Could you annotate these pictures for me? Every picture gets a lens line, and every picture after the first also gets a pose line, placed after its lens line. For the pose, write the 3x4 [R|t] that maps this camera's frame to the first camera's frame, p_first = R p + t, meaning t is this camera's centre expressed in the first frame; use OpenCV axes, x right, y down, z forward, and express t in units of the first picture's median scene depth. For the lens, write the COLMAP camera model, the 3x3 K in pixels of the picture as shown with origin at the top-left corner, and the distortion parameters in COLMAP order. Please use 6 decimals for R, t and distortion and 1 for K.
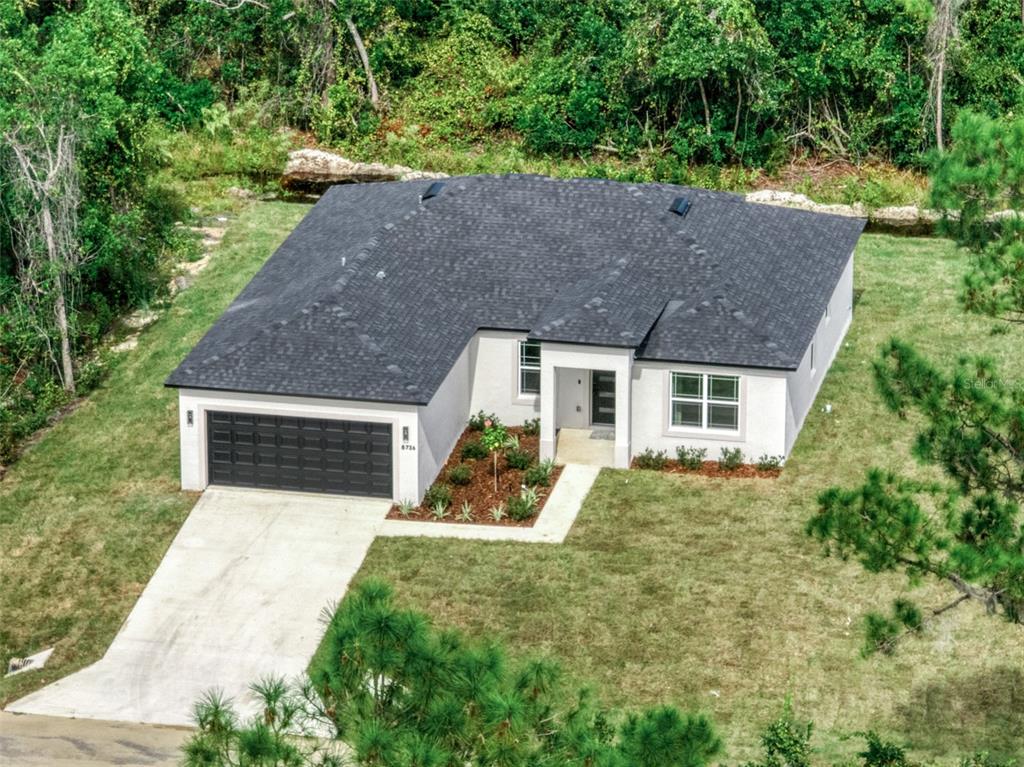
lens RADIAL K [[4770.7, 0, 512.0], [0, 4770.7, 383.5], [0, 0, 1]] dist [-0.116925, -7.679881]
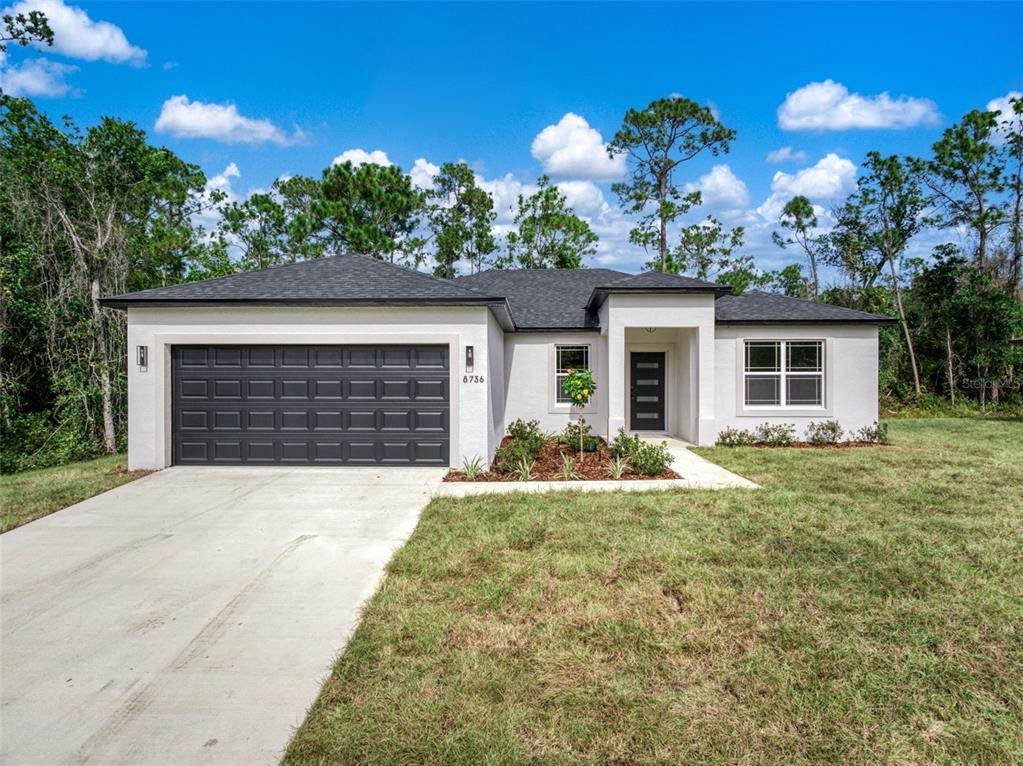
lens RADIAL K [[692.4, 0, 511.5], [0, 692.4, 383.0], [0, 0, 1]] dist [0.001211, 0.000075]
pose [[0.985852, -0.002399, 0.167600, -0.032255], [0.056904, 0.945303, -0.321193, 0.044815], [-0.157662, 0.326186, 0.932065, 0.893645]]
